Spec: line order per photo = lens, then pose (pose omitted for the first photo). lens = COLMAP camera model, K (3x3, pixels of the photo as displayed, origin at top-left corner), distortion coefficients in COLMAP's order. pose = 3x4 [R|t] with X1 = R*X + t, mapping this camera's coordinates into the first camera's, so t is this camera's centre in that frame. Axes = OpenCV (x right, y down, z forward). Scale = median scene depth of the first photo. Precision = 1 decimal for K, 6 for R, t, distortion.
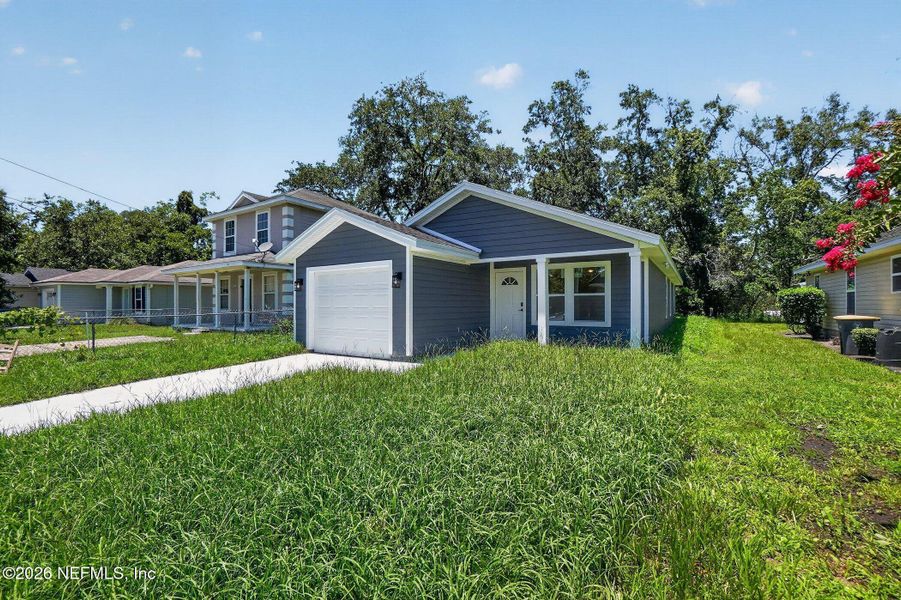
lens RADIAL K [[381.8, 0, 450.5], [0, 381.8, 303.9], [0, 0, 1]] dist [-0.057523, 0.017226]
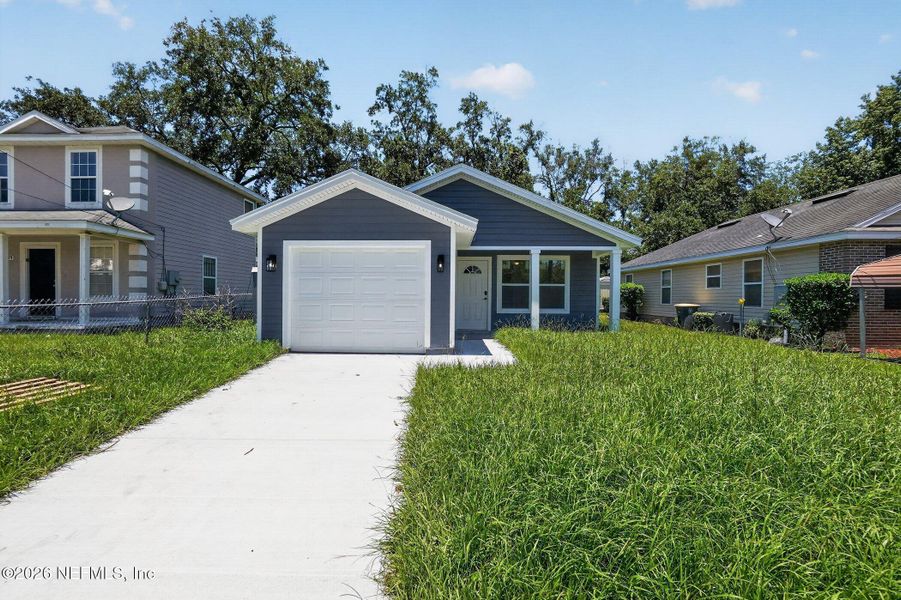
lens RADIAL K [[398.0, 0, 444.2], [0, 398.0, 296.0], [0, 0, 1]] dist [-0.065998, 0.019807]
pose [[0.859722, 0.009885, 0.510667, -0.160102], [-0.012105, 0.999926, 0.001023, 0.003306], [-0.510619, -0.007061, 0.859778, 0.050543]]
